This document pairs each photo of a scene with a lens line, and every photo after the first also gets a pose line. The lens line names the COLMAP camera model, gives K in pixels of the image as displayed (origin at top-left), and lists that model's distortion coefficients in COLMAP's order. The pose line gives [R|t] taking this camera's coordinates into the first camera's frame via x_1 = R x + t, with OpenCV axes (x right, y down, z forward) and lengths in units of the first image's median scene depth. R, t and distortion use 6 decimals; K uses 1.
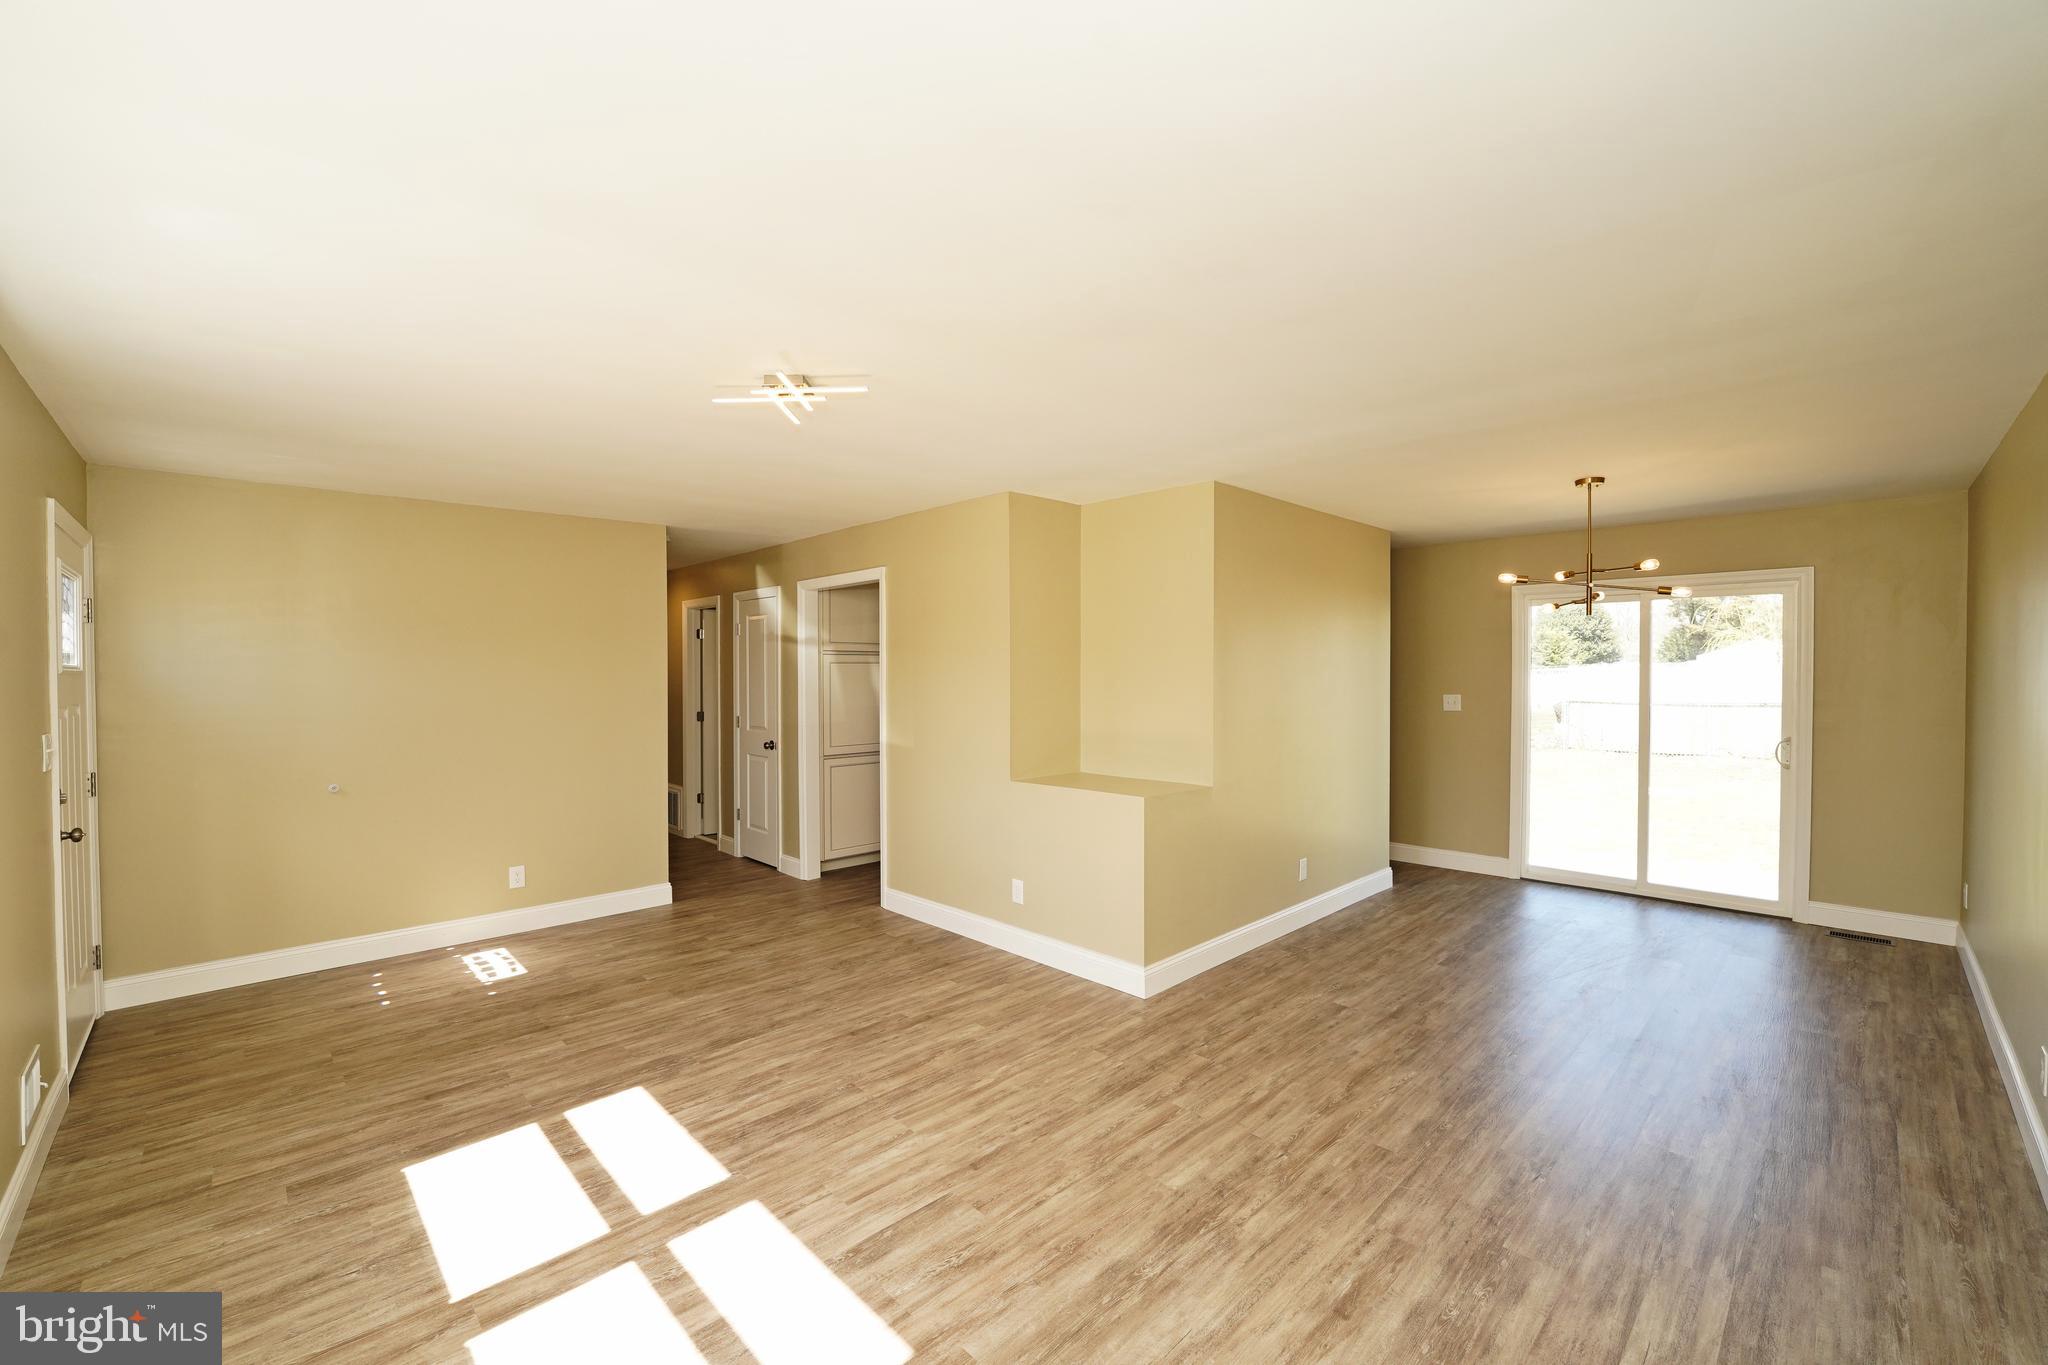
lens RADIAL K [[836.3, 0, 1021.4], [0, 836.3, 678.5], [0, 0, 1]] dist [-0.024932, 0.000993]
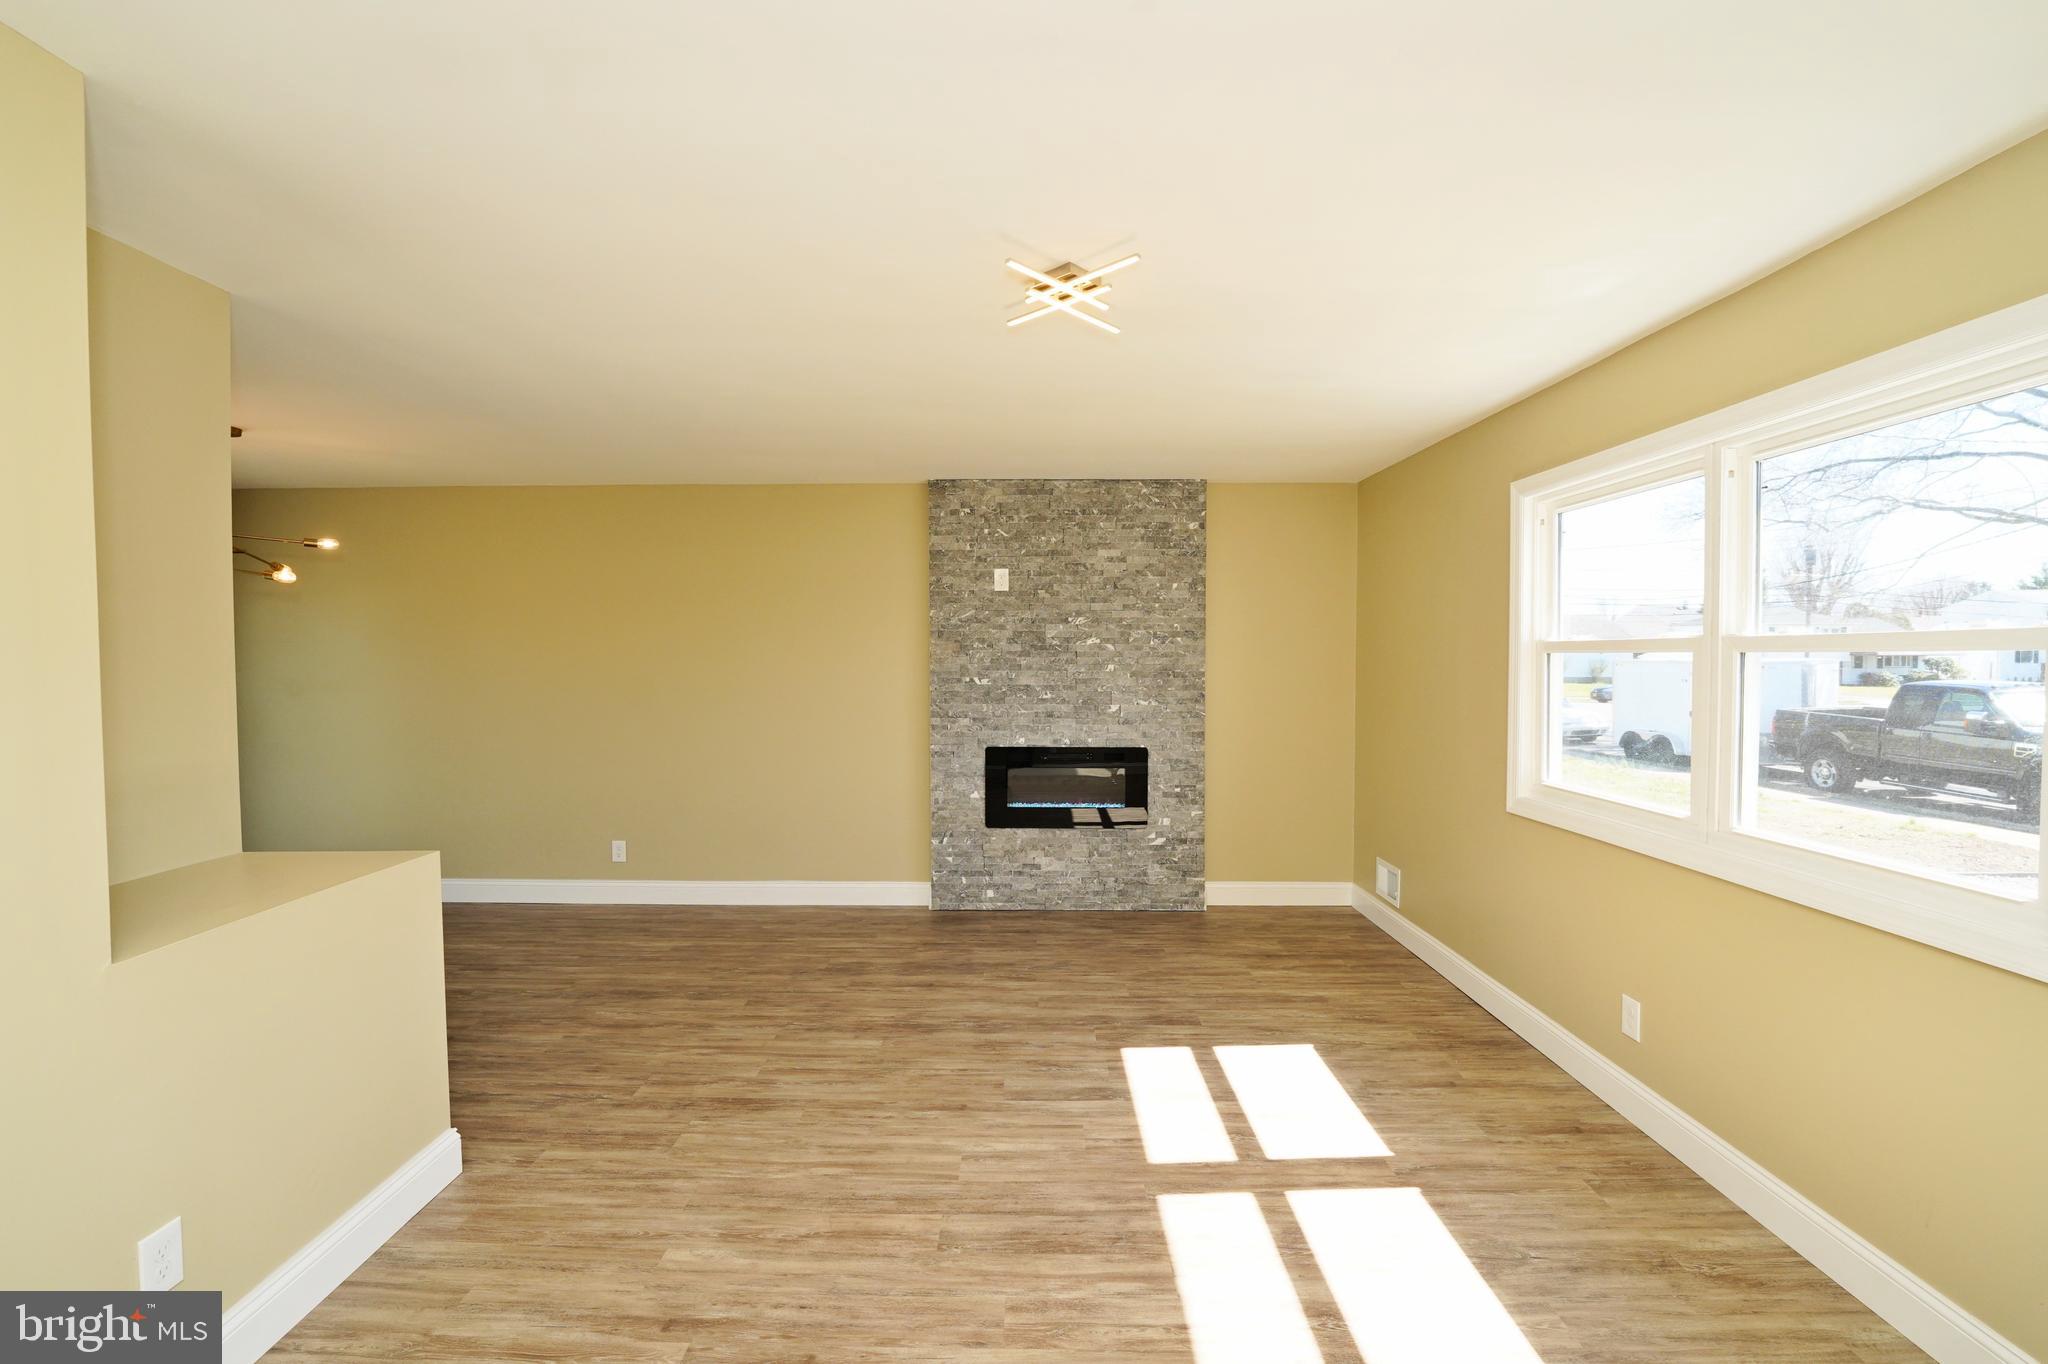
lens RADIAL K [[881.3, 0, 1017.0], [0, 881.3, 687.6], [0, 0, 1]] dist [-0.022086, -0.000037]
pose [[-0.708724, -0.021488, 0.705158, -0.603697], [0.012443, 0.999000, 0.042948, 0.002937], [-0.705376, 0.039213, -0.707748, 1.175564]]
